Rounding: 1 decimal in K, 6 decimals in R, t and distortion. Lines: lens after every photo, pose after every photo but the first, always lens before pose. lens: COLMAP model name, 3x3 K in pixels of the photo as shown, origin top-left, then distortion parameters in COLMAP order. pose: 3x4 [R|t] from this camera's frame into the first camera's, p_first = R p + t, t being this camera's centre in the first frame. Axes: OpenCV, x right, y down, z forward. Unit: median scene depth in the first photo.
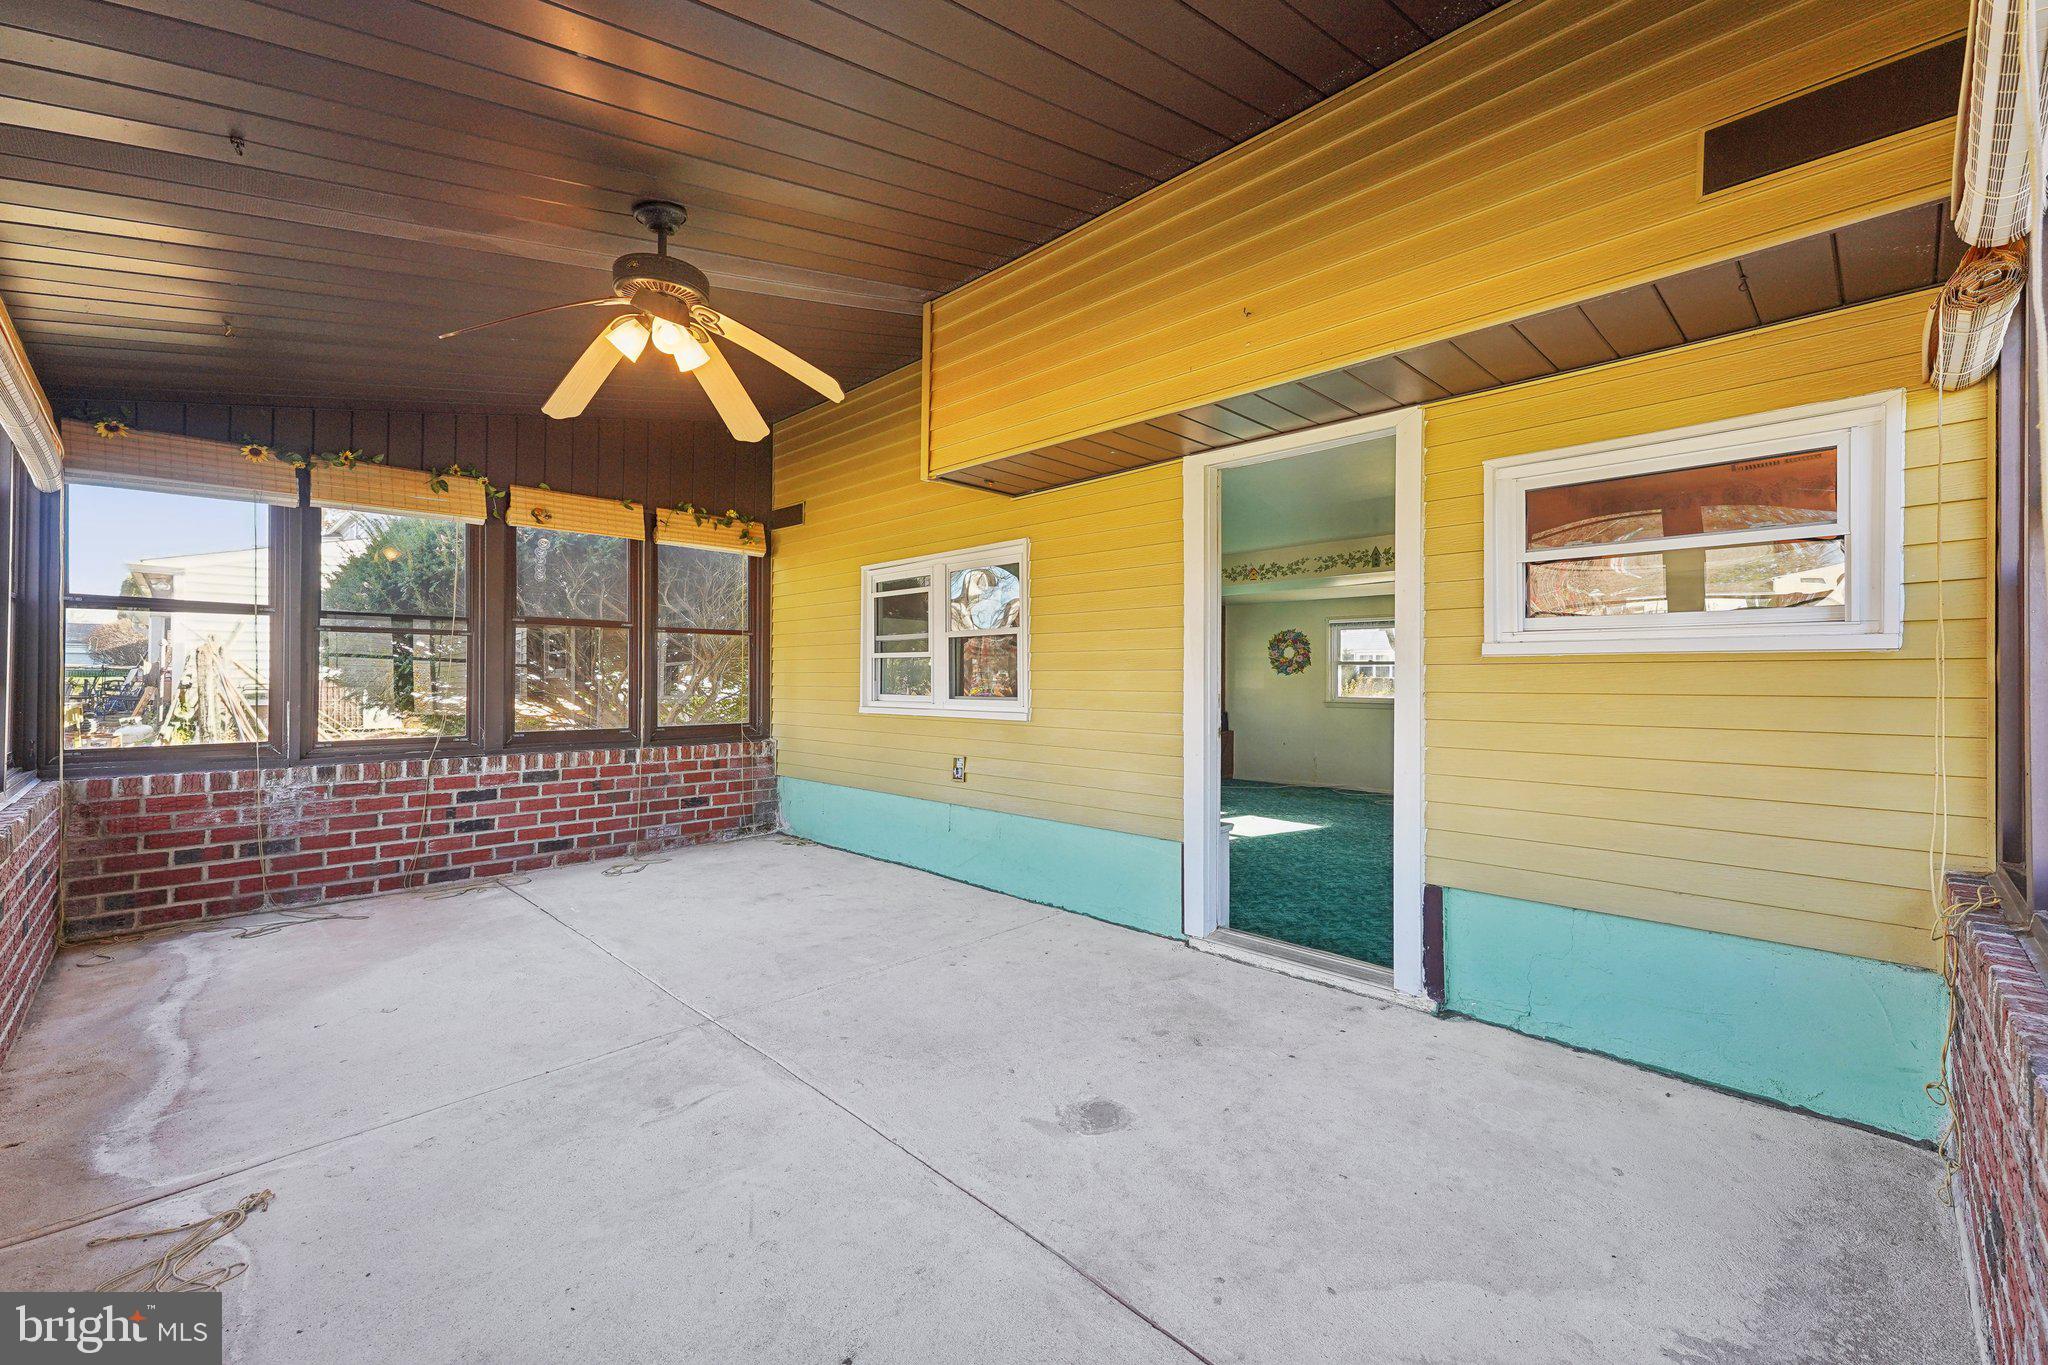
lens RADIAL K [[826.5, 0, 1017.1], [0, 826.5, 681.9], [0, 0, 1]] dist [0.000381, -0.000206]
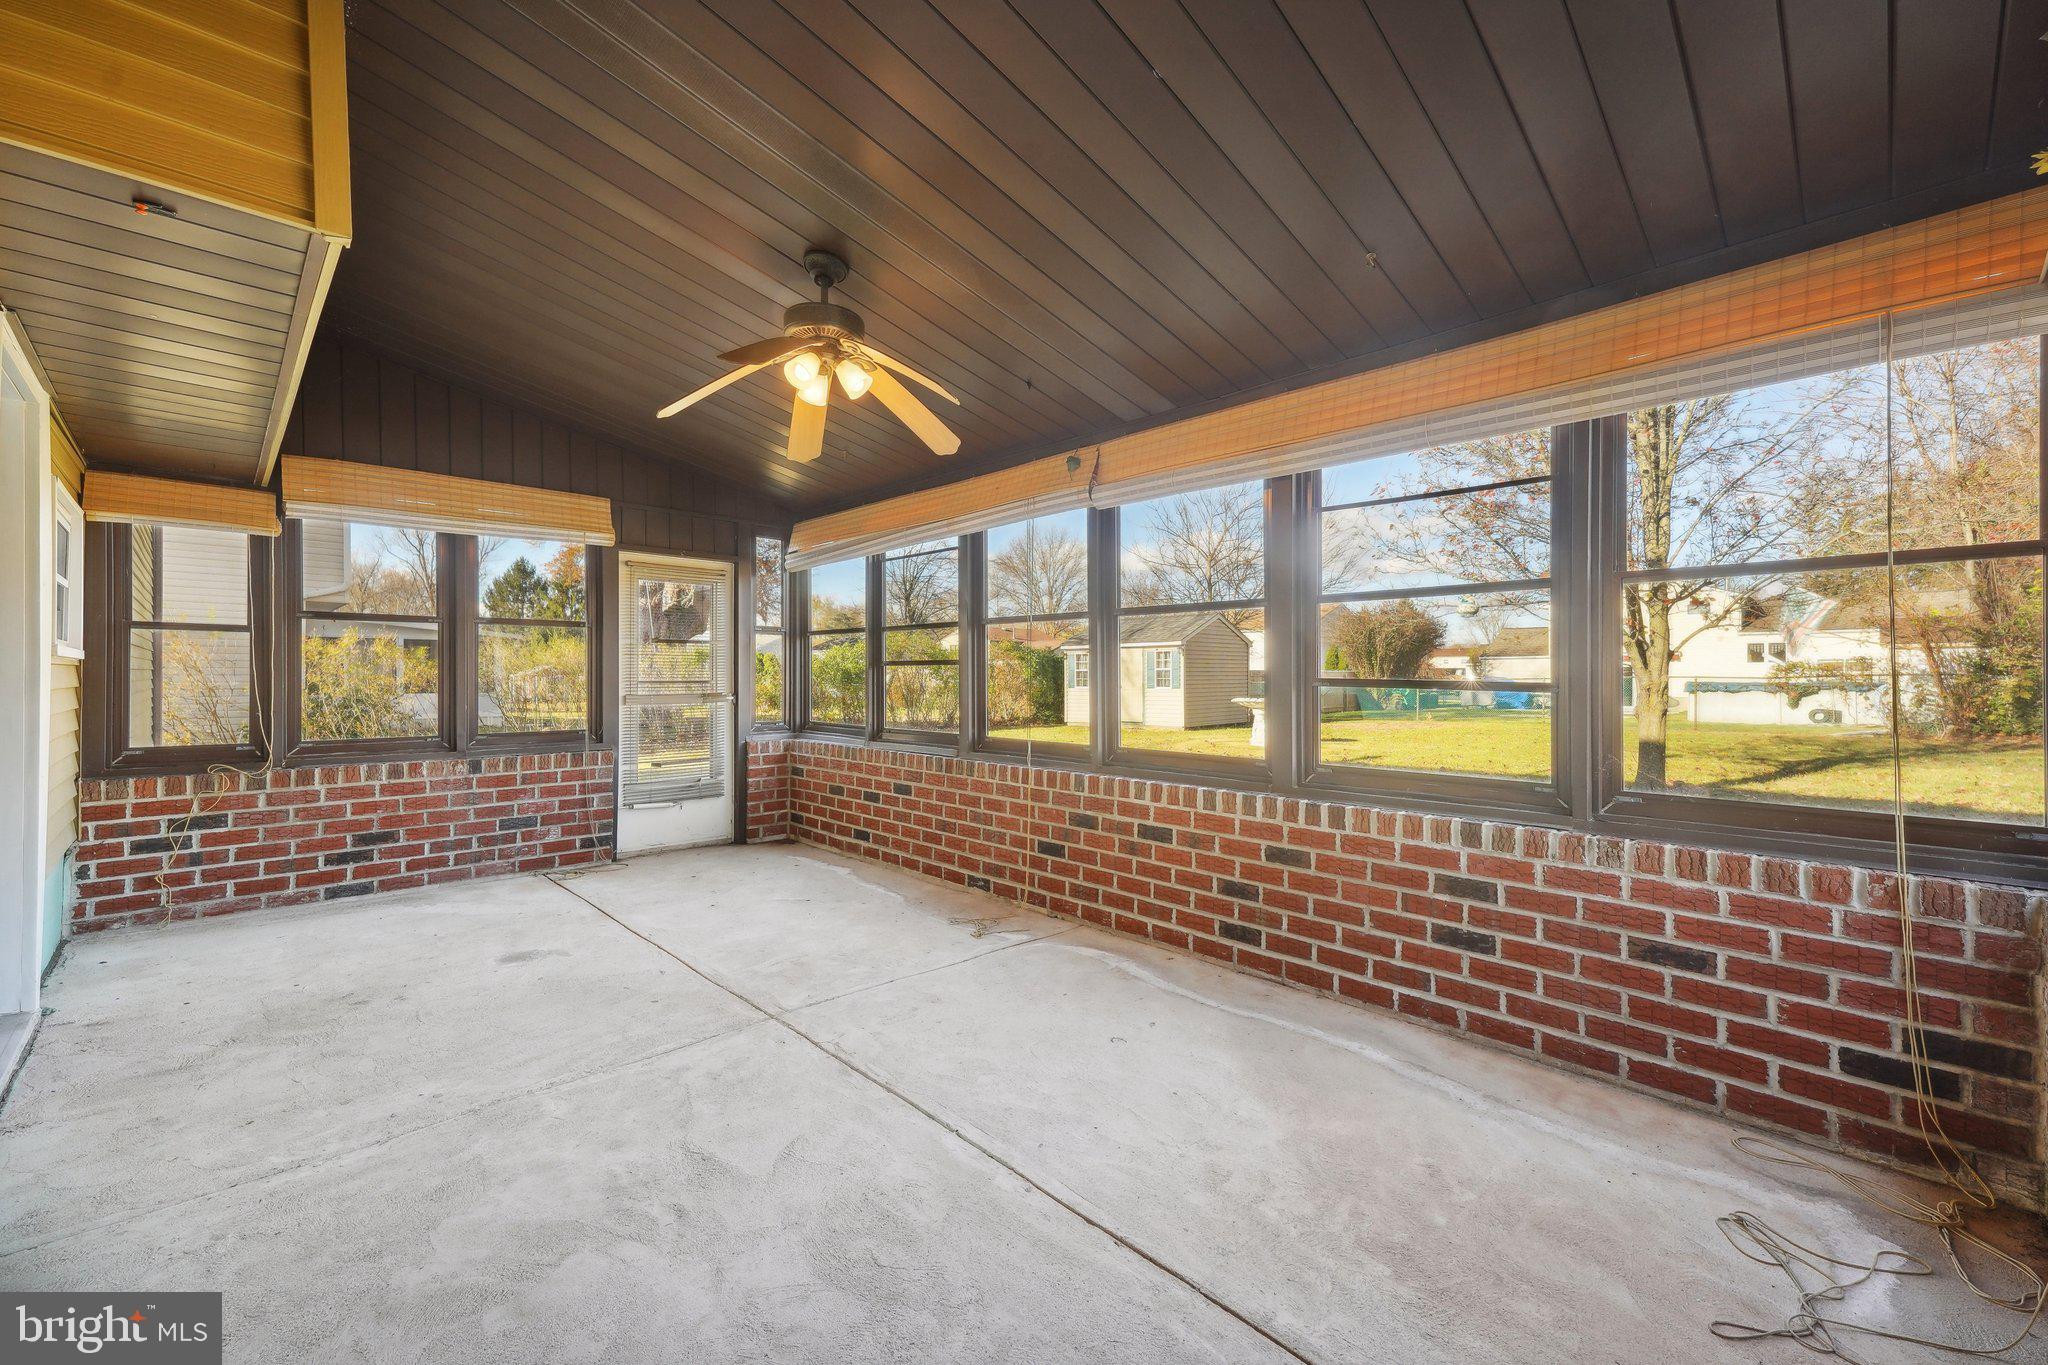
lens RADIAL K [[826.5, 0, 1017.1], [0, 826.5, 681.9], [0, 0, 1]] dist [0.000381, -0.000206]
pose [[-0.999835, -0.012967, 0.012706, -0.626191], [-0.012936, 0.999913, 0.002485, -0.010633], [-0.012737, 0.002320, -0.999916, 1.863788]]
